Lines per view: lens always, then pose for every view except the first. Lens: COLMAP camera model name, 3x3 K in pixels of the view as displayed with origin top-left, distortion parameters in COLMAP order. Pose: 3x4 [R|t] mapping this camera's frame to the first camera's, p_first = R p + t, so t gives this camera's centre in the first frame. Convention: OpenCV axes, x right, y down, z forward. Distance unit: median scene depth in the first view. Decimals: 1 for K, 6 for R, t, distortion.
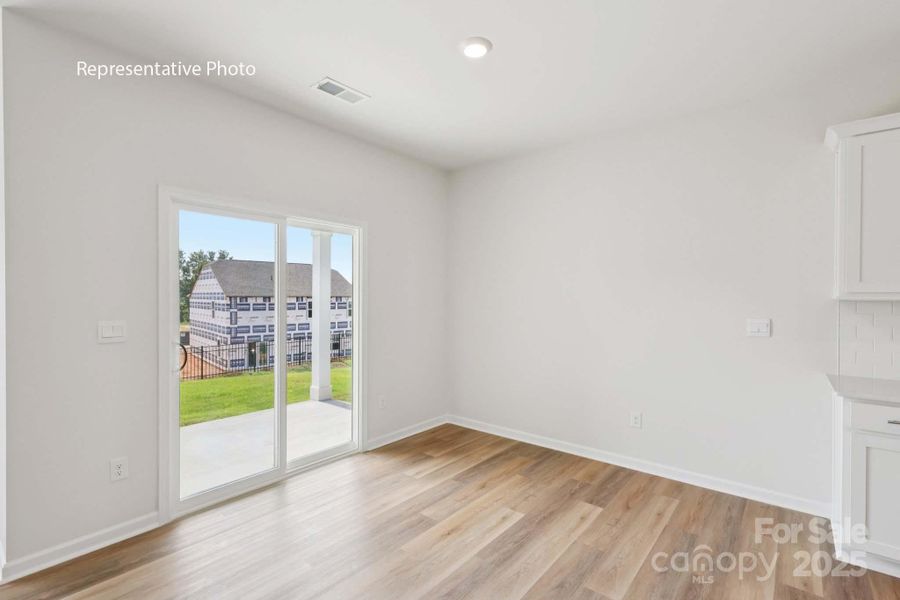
lens RADIAL K [[417.9, 0, 458.6], [0, 417.9, 296.3], [0, 0, 1]] dist [0.003937, 0.001704]
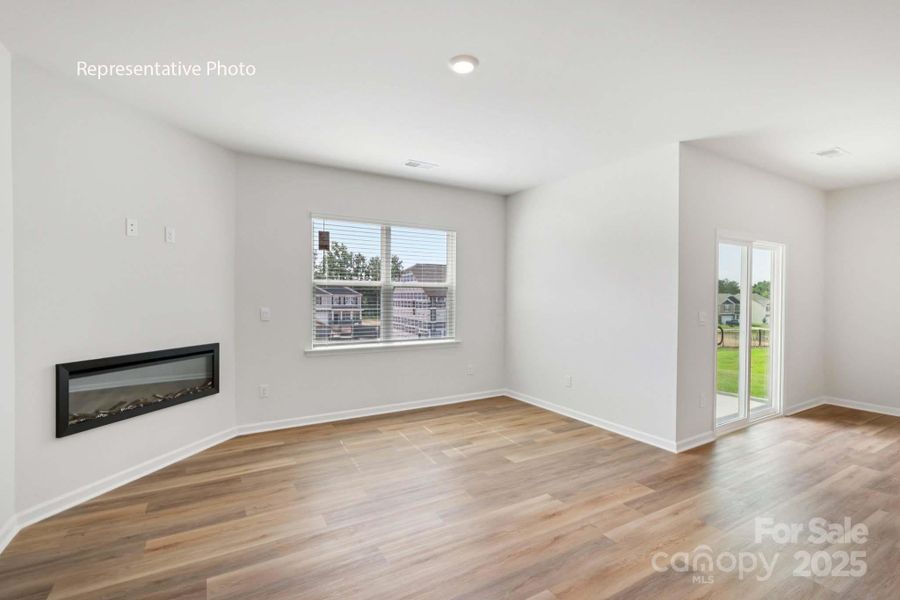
lens RADIAL K [[417.9, 0, 454.5], [0, 417.9, 297.4], [0, 0, 1]] dist [0.003937, 0.001704]
pose [[0.945570, 0.003473, -0.325400, -0.104597], [-0.002605, 0.999992, 0.003102, -0.000330], [0.325408, -0.002086, 0.945571, -0.078046]]
